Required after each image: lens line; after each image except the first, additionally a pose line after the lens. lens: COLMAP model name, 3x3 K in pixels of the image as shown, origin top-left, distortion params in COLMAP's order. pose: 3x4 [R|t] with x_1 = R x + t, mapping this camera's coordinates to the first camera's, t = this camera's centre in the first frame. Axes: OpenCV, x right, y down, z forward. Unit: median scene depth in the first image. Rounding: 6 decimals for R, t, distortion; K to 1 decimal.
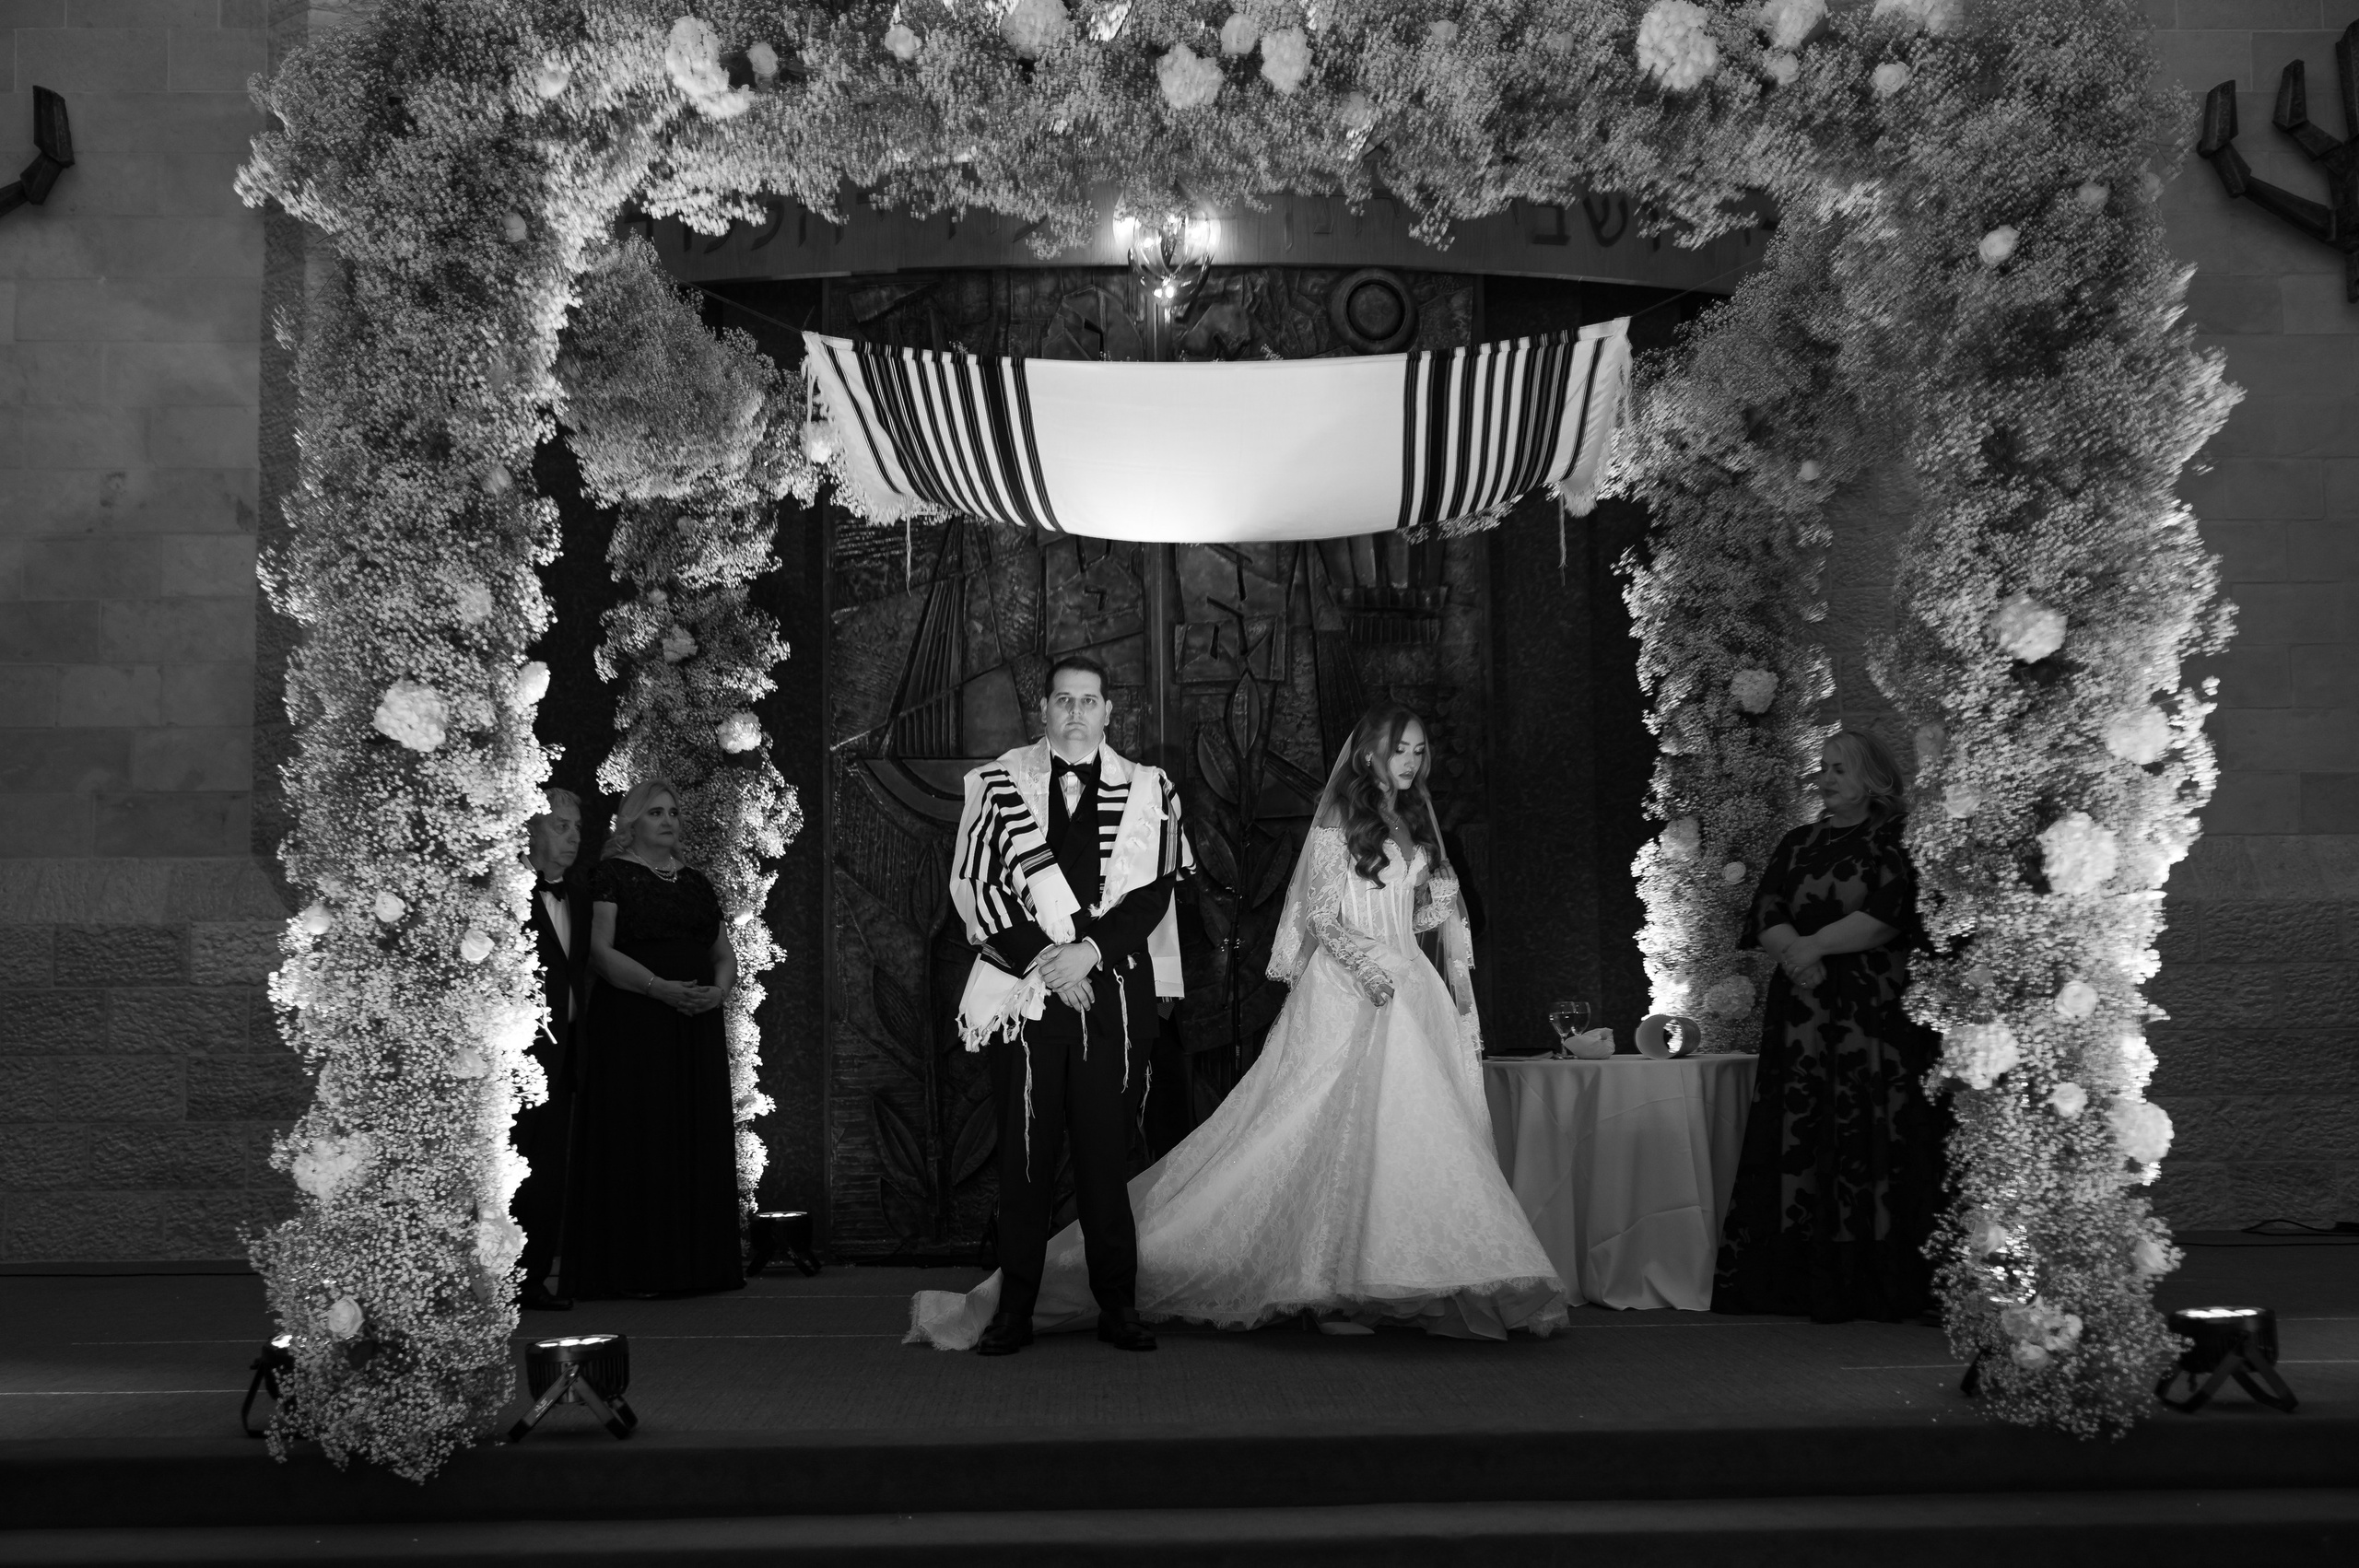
lens RADIAL K [[2629.5, 0, 1143.9], [0, 2629.5, 796.0], [0, 0, 1]] dist [-0.002037, 0.024393]
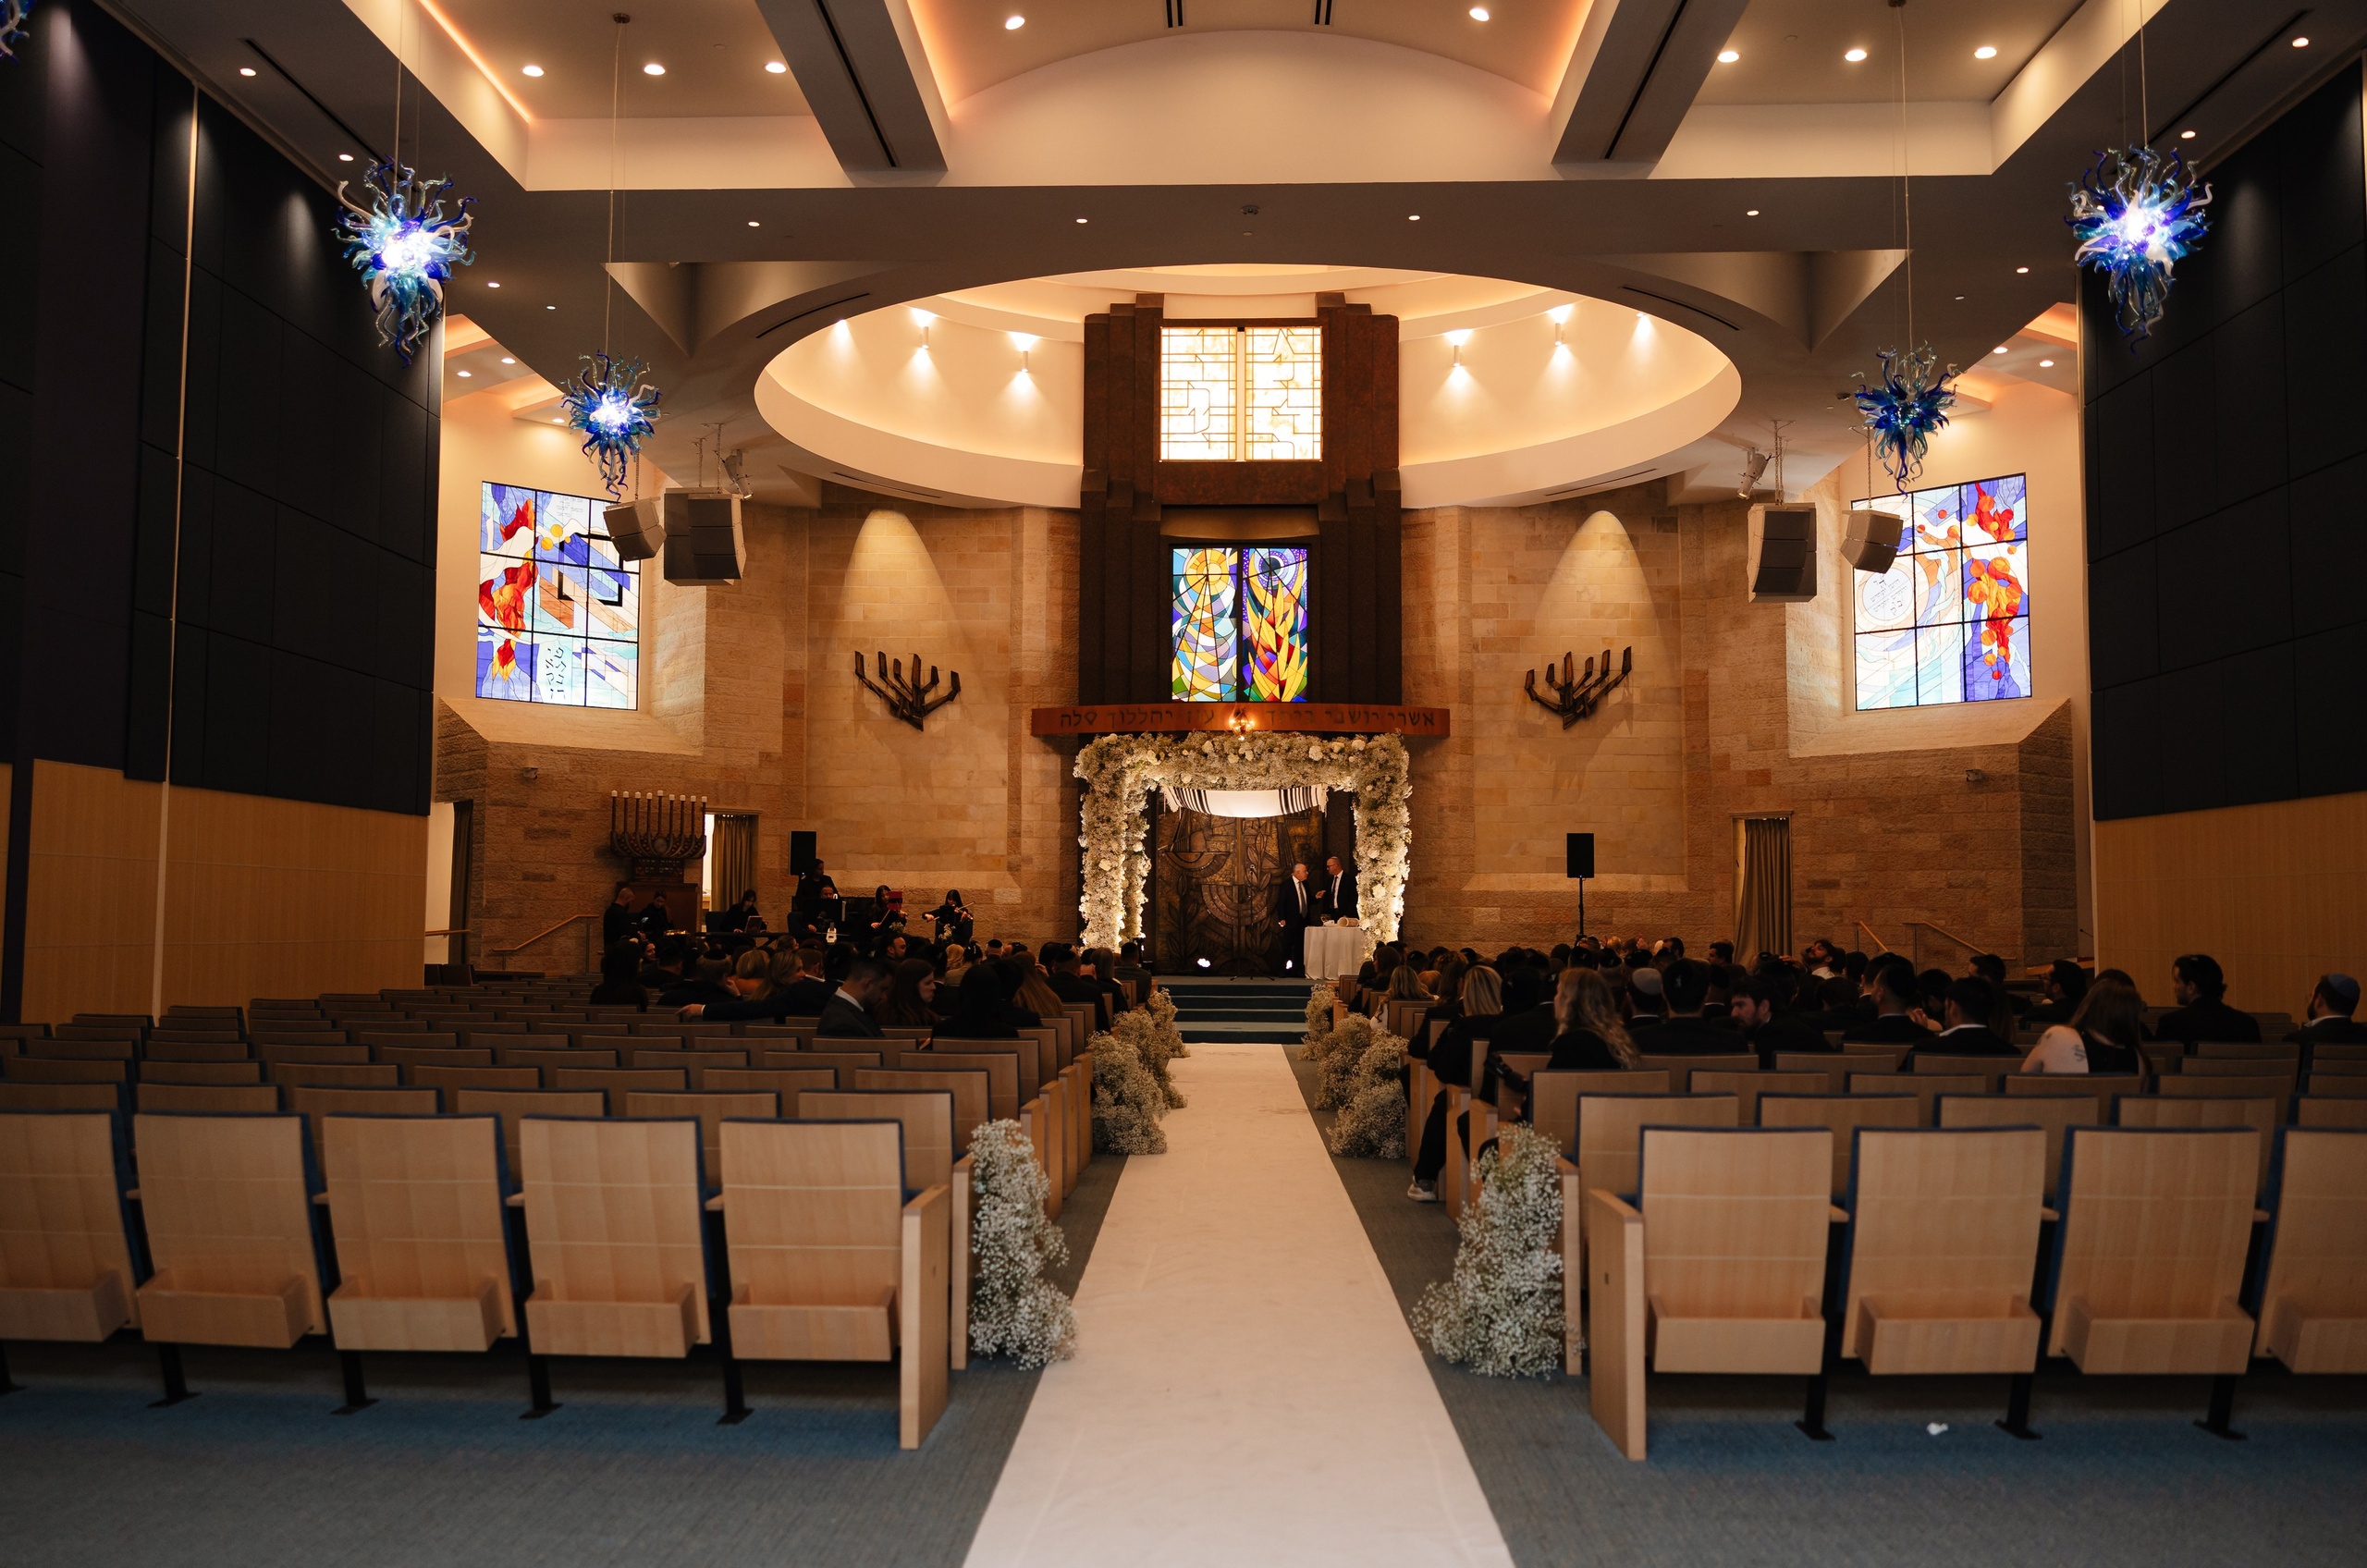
lens RADIAL K [[2018.0, 0, 1149.1], [0, 2018.0, 771.5], [0, 0, 1]] dist [0.025162, -0.000046]
pose [[0.996971, 0.010892, -0.077004, 0.154957], [-0.010151, 0.999898, 0.010008, -0.247260], [0.077105, -0.009197, 0.996981, -3.083790]]
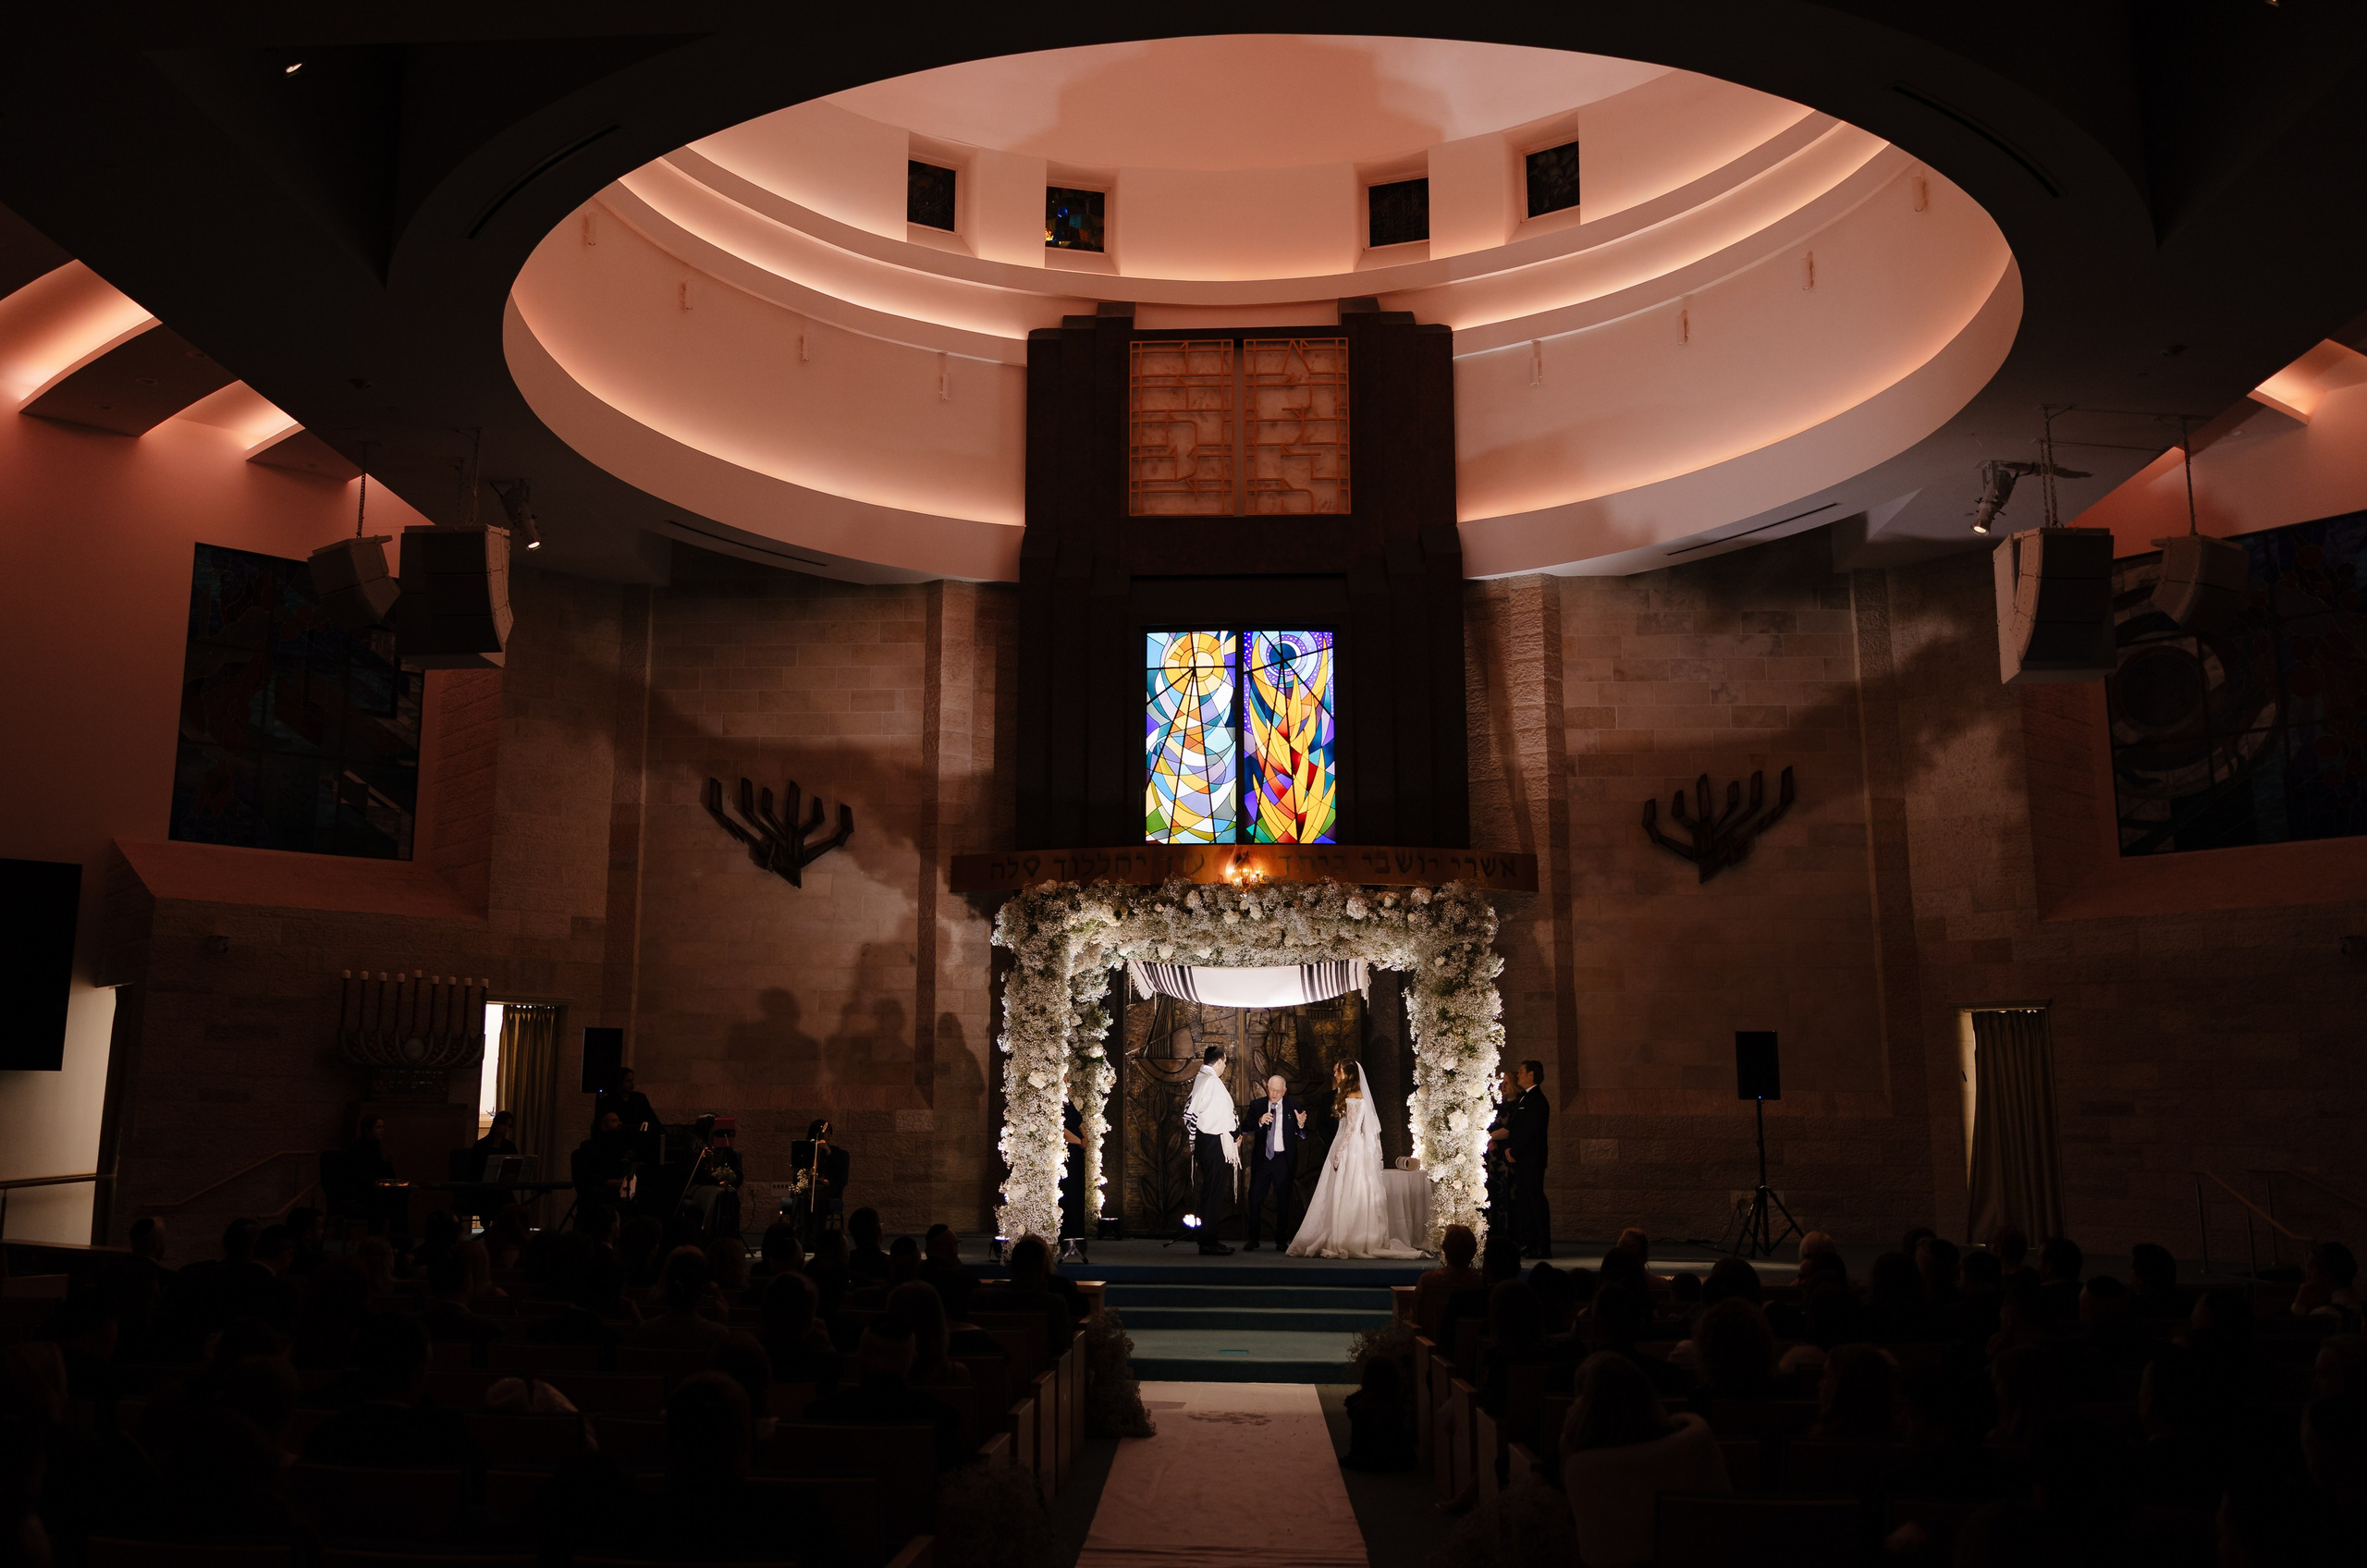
lens RADIAL K [[2036.2, 0, 1095.9], [0, 2036.2, 746.0], [0, 0, 1]] dist [0.015747, 0.001203]
pose [[0.994577, -0.000798, -0.103999, 0.114610], [-0.009455, 0.995136, -0.098054, -0.194938], [0.103572, 0.098506, 0.989732, -1.782552]]
